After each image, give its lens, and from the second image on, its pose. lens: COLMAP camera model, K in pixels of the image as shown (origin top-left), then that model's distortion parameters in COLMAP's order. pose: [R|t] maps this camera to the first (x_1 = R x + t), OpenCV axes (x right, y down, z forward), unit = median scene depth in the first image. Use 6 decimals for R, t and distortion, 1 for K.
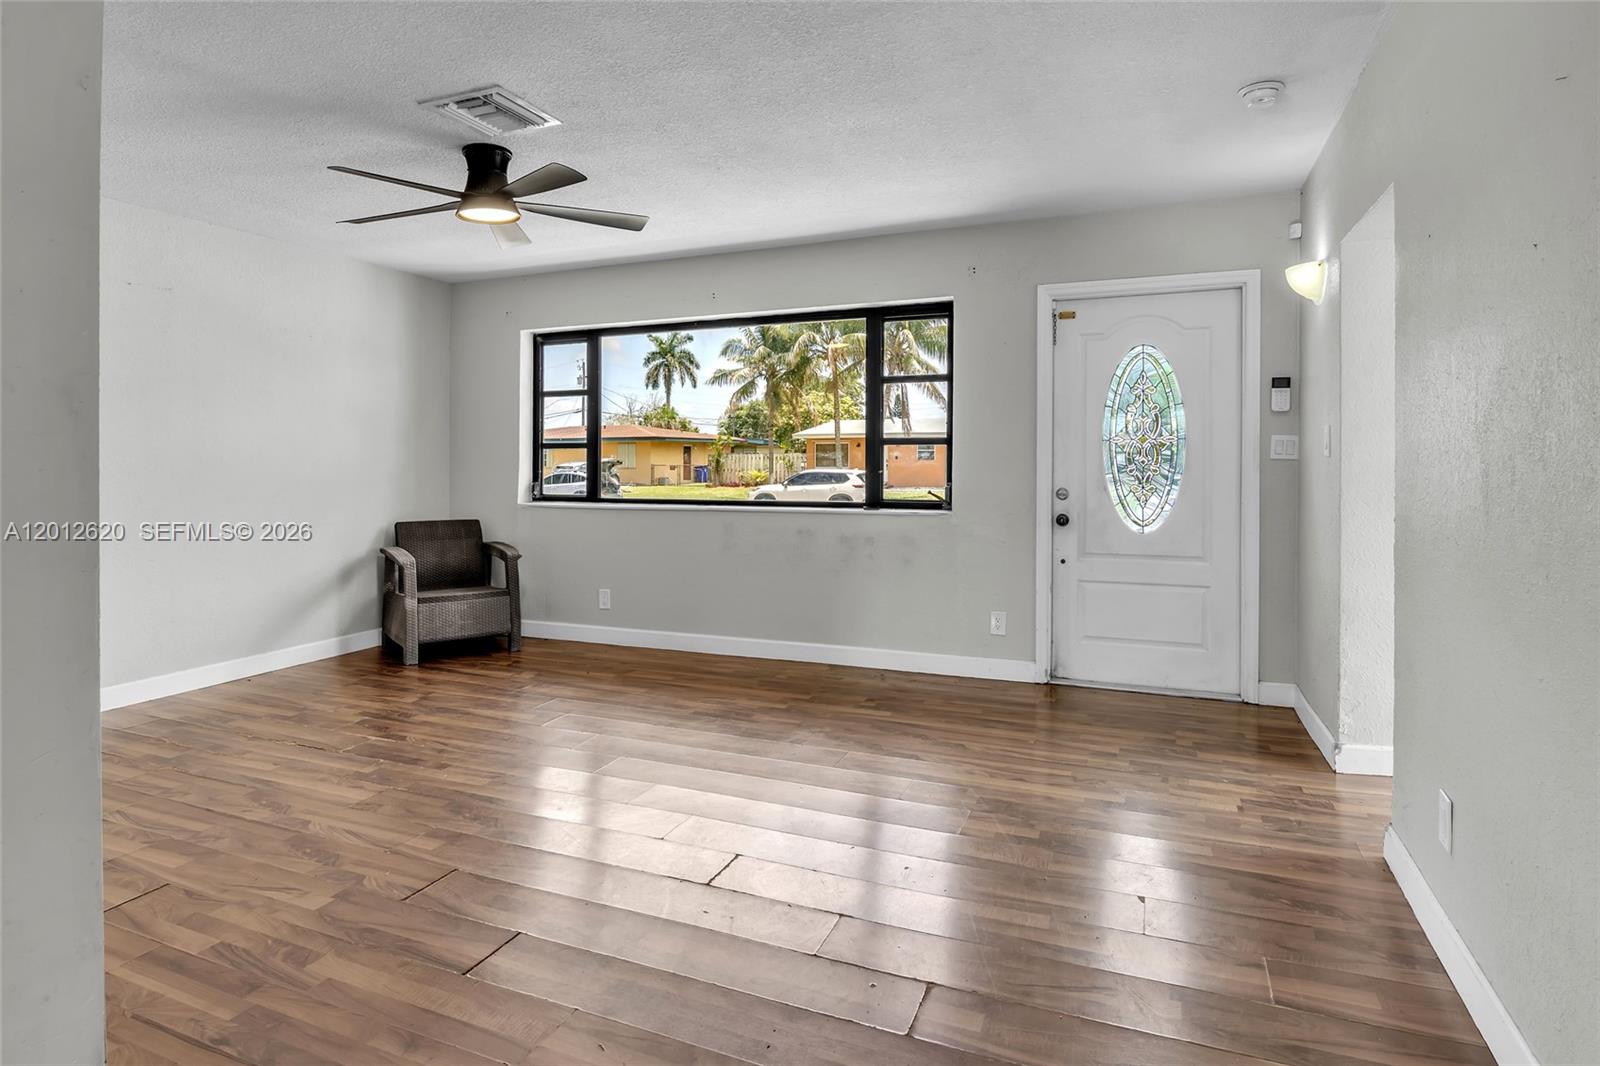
lens RADIAL K [[846.2, 0, 799.9], [0, 846.2, 464.6], [0, 0, 1]] dist [-0.022535, -0.002511]
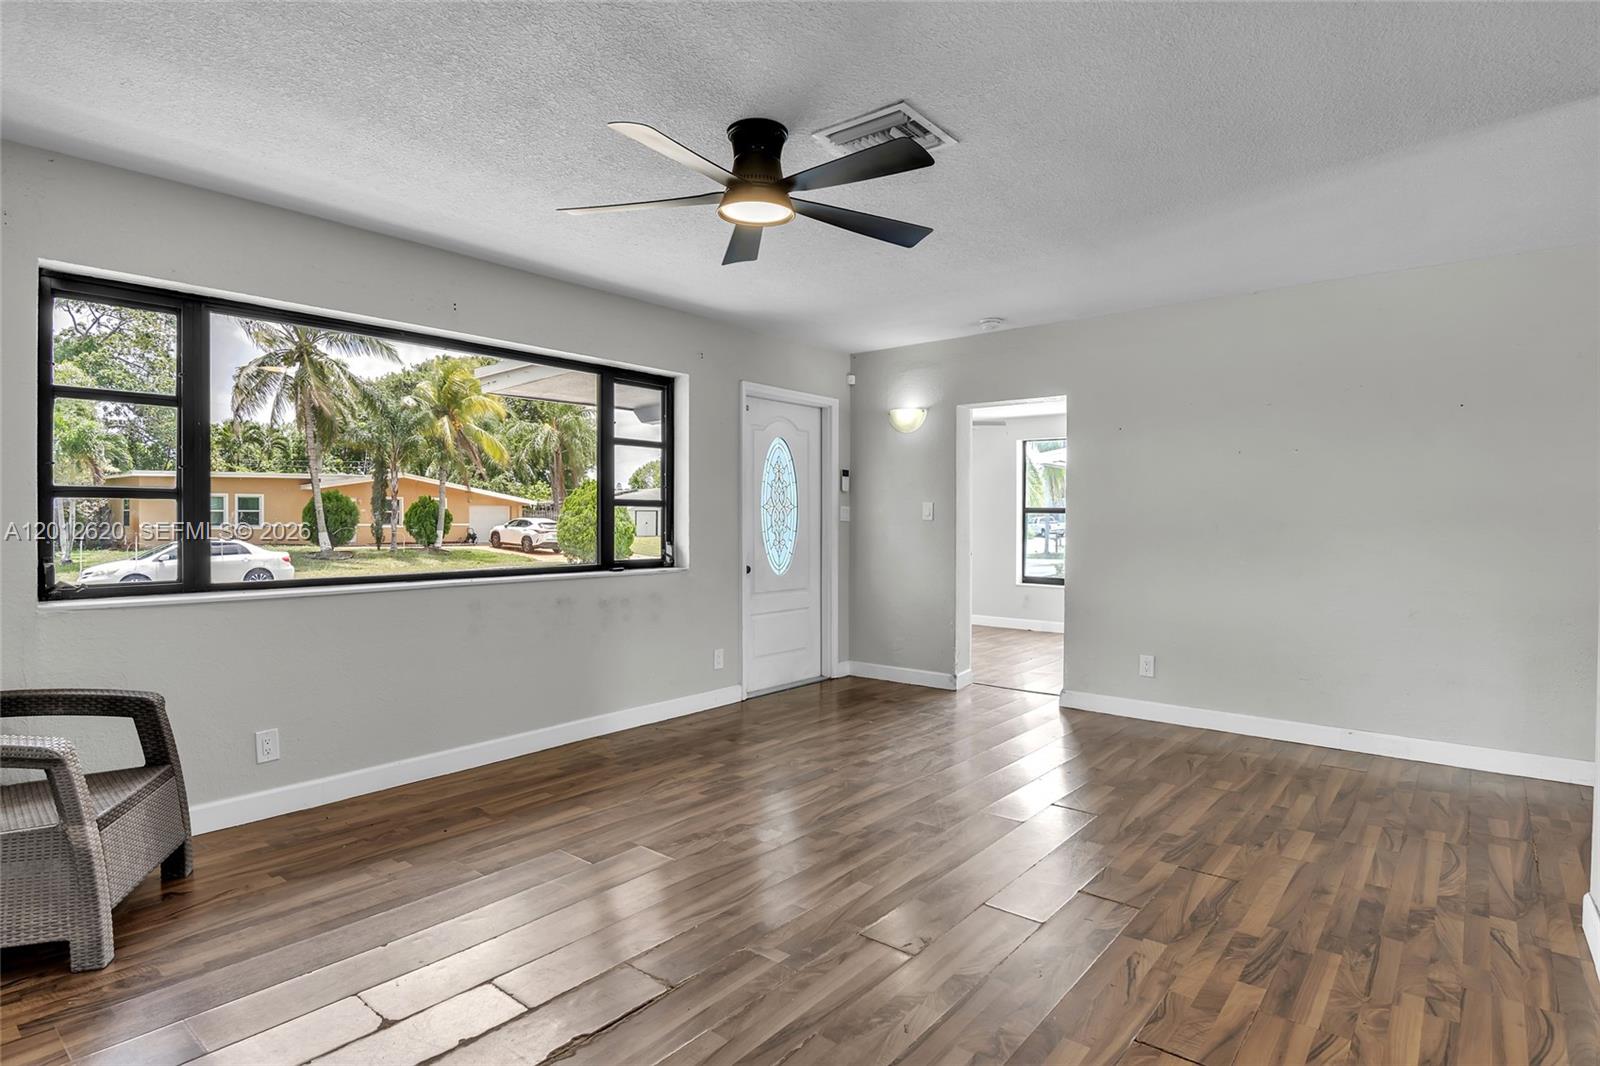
lens RADIAL K [[827.2, 0, 792.8], [0, 827.2, 527.3], [0, 0, 1]] dist [-0.002747, -0.018158]
pose [[0.303530, -0.003475, 0.952815, -0.791594], [0.003375, 0.999991, 0.002572, 0.000355], [-0.952816, 0.002435, 0.303539, 0.522602]]
